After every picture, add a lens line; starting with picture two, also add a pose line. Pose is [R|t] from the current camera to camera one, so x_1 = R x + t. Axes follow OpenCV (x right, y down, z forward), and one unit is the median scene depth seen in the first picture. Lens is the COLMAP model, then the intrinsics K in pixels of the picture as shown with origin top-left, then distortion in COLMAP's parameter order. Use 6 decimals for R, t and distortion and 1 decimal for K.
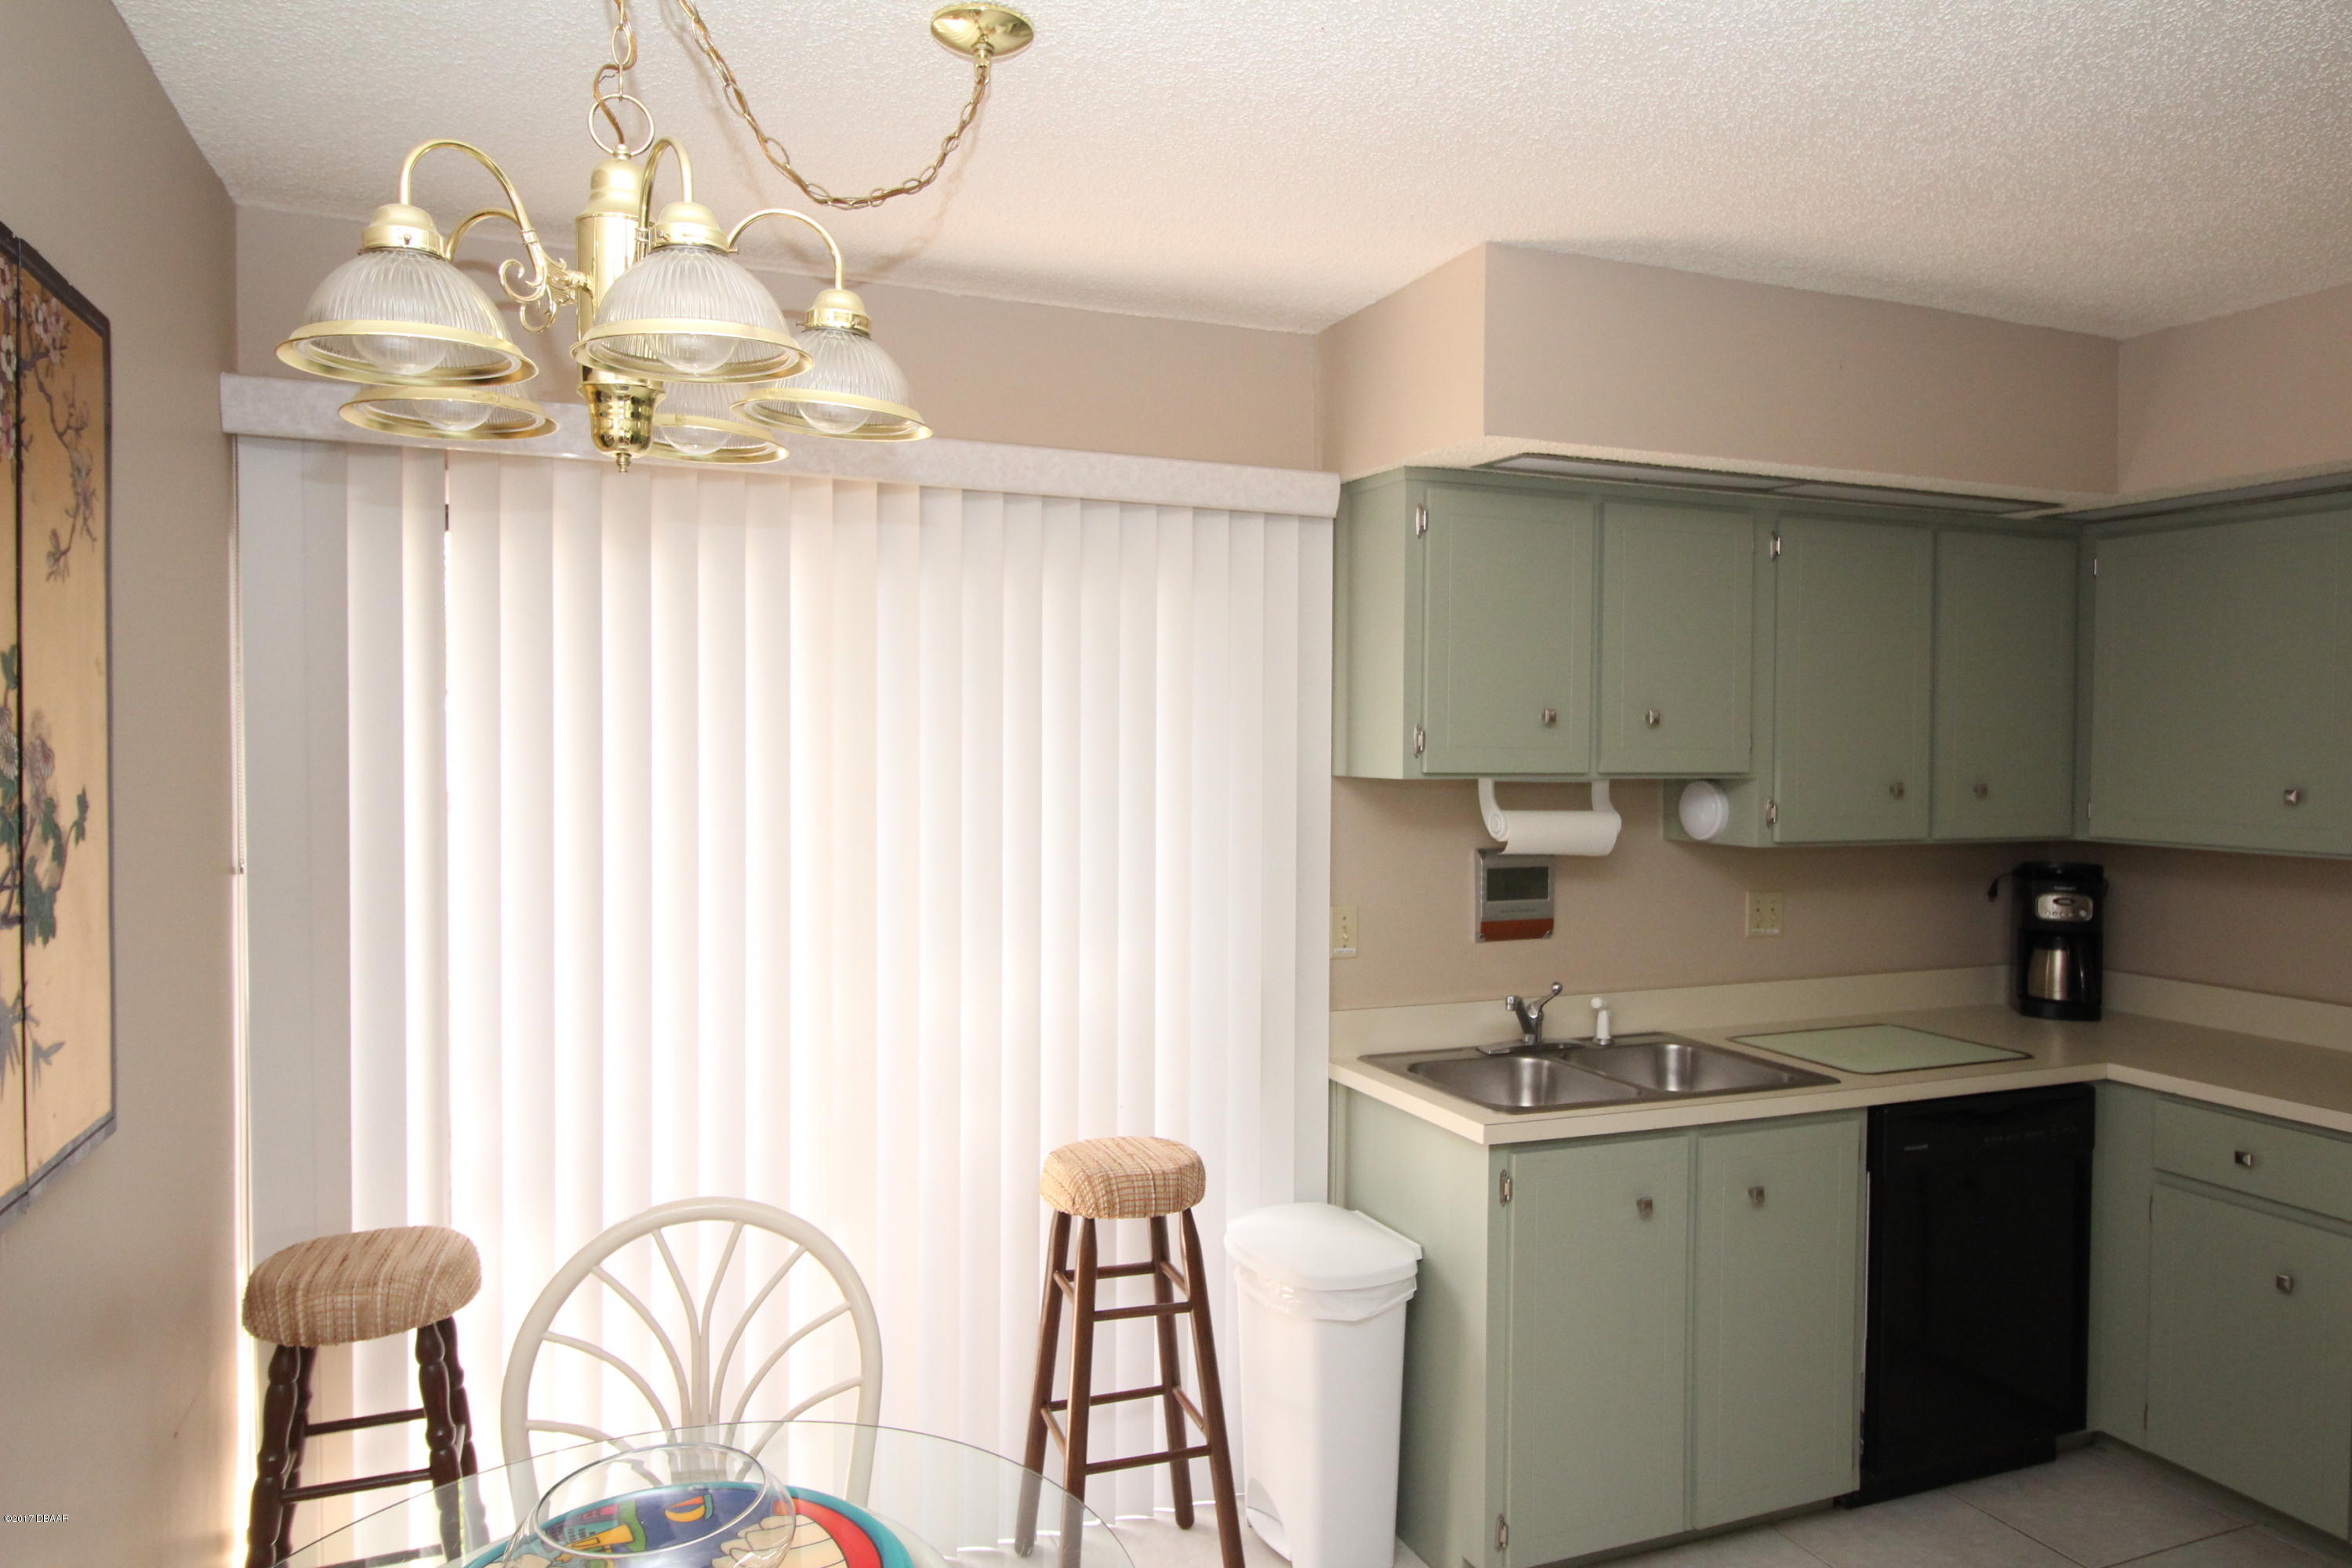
lens RADIAL K [[1492.7, 0, 1166.8], [0, 1492.7, 787.7], [0, 0, 1]] dist [-0.001870, -0.000139]
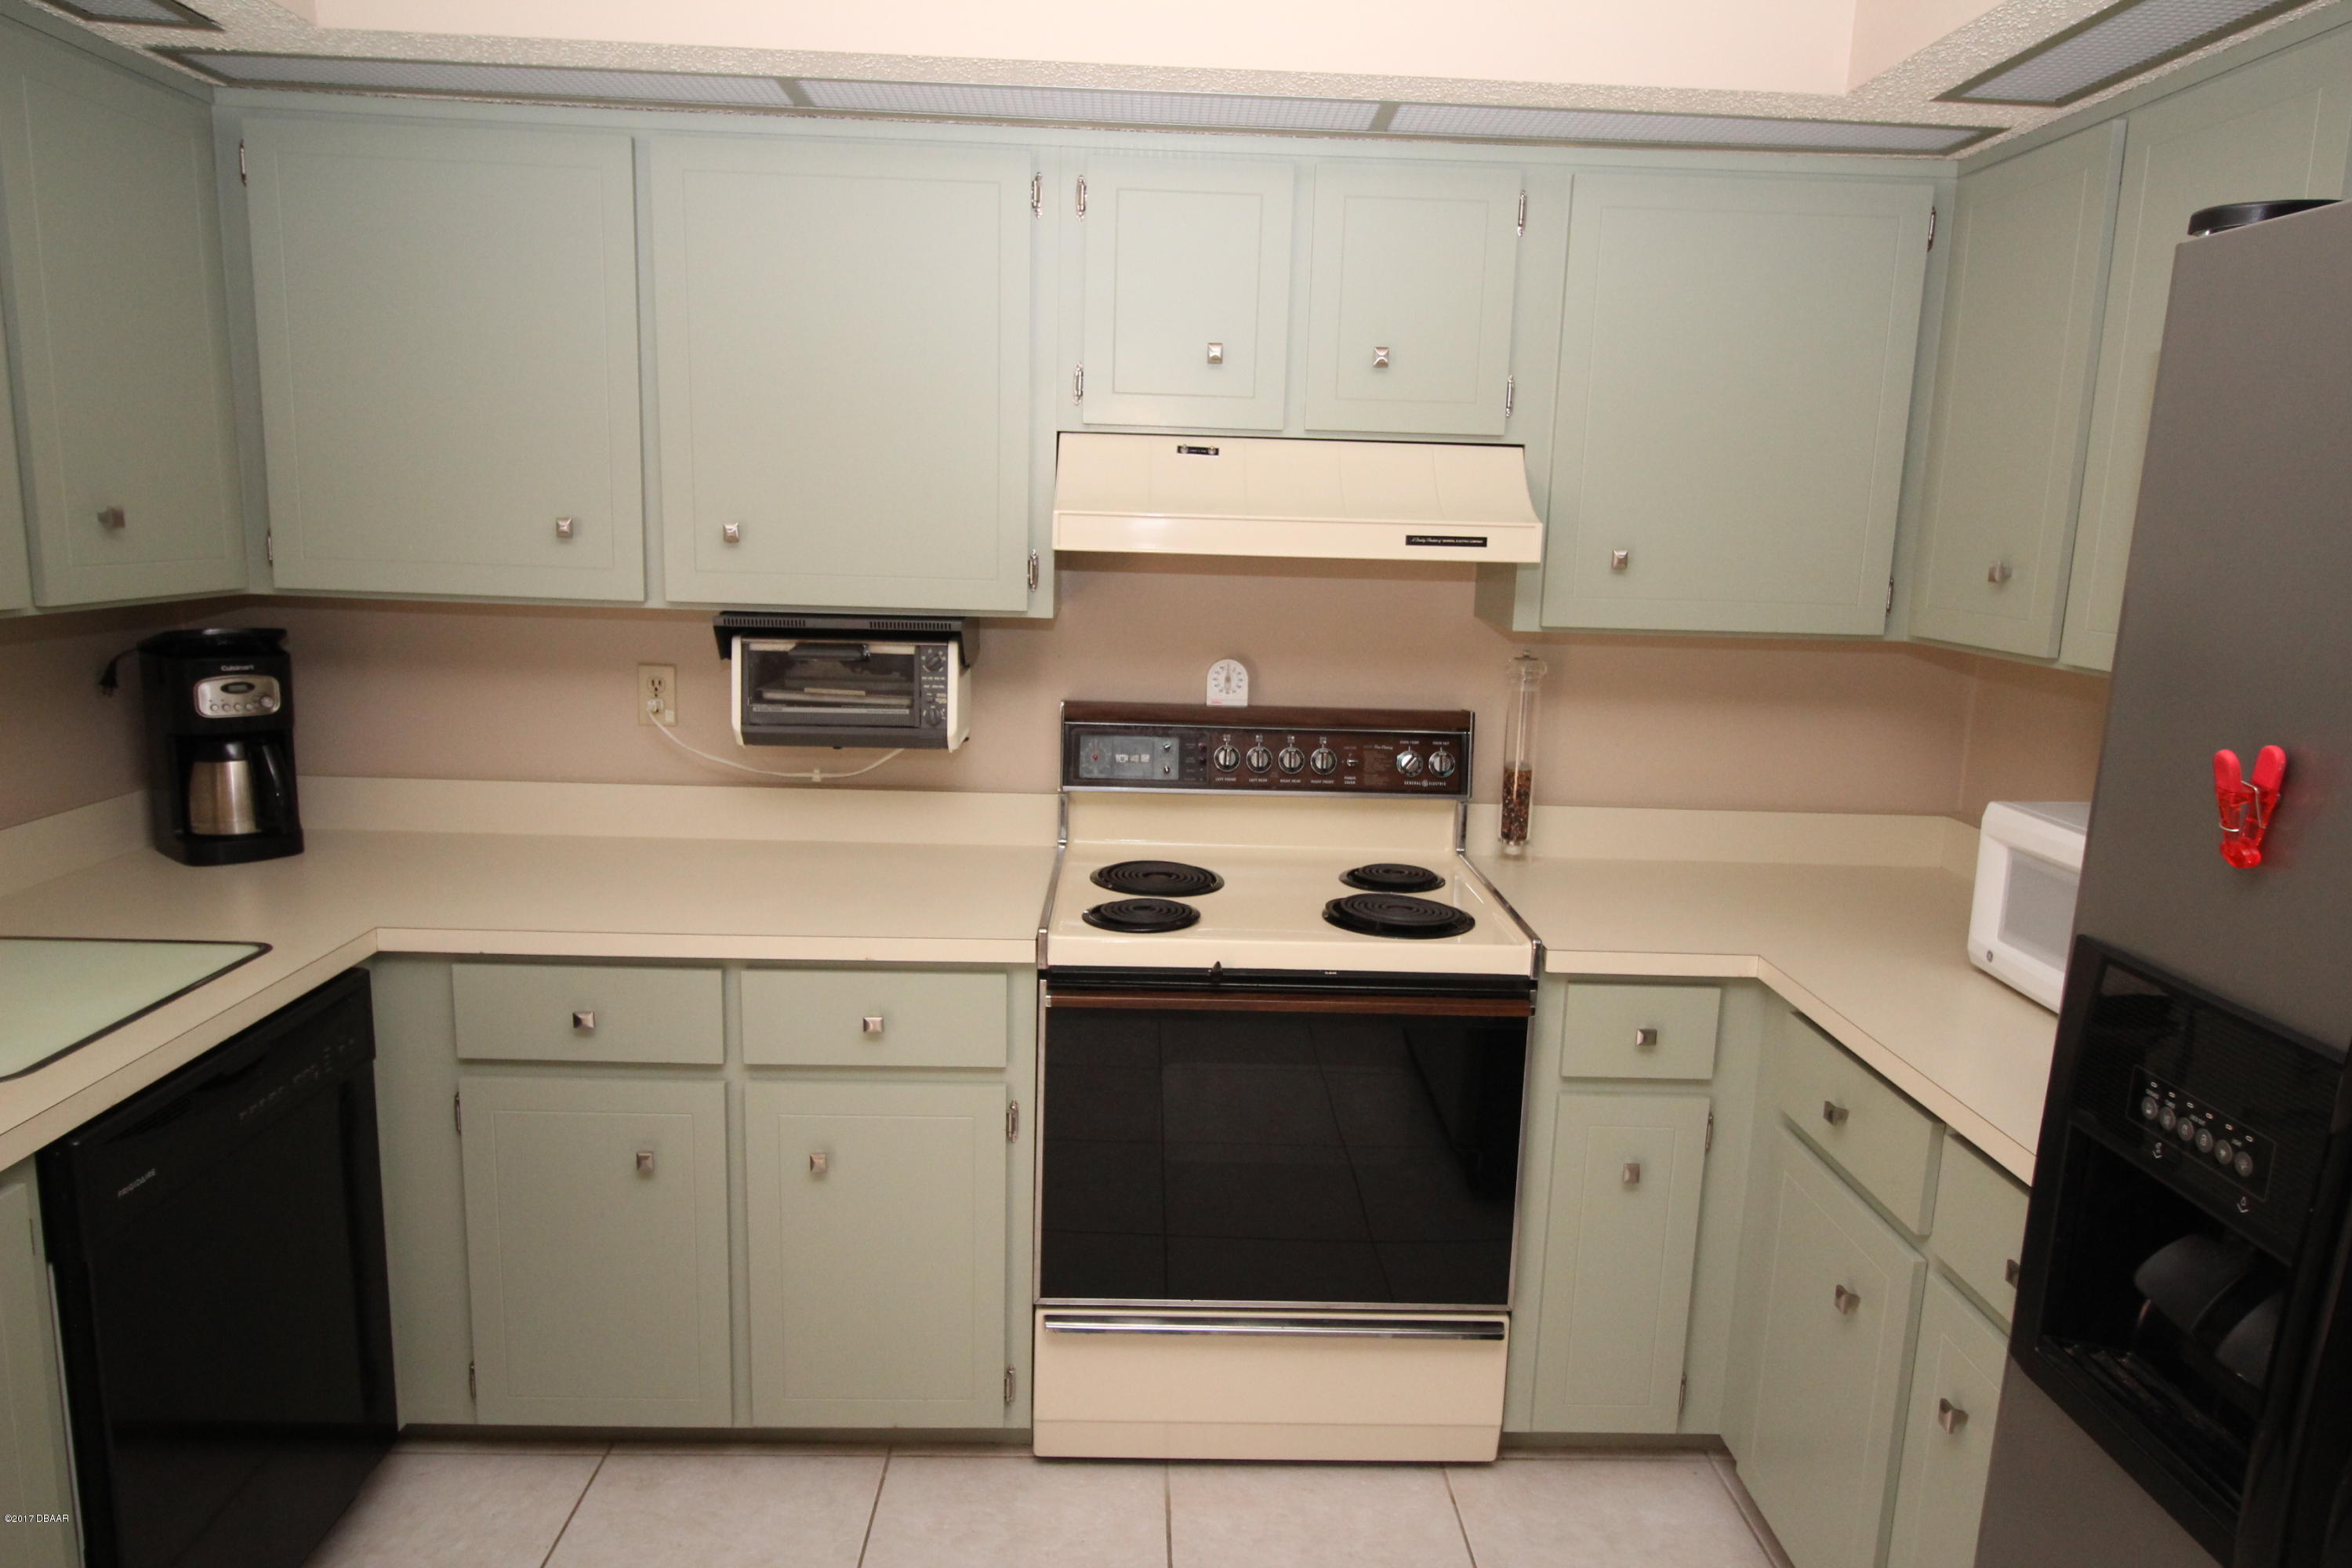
lens RADIAL K [[1492.7, 0, 1173.2], [0, 1492.7, 784.1], [0, 0, 1]] dist [-0.001870, -0.000139]
pose [[0.349066, -0.165398, 0.922386, 0.126665], [0.002725, 0.984476, 0.175501, 0.002995], [-0.937094, -0.058748, 0.344098, 0.375998]]
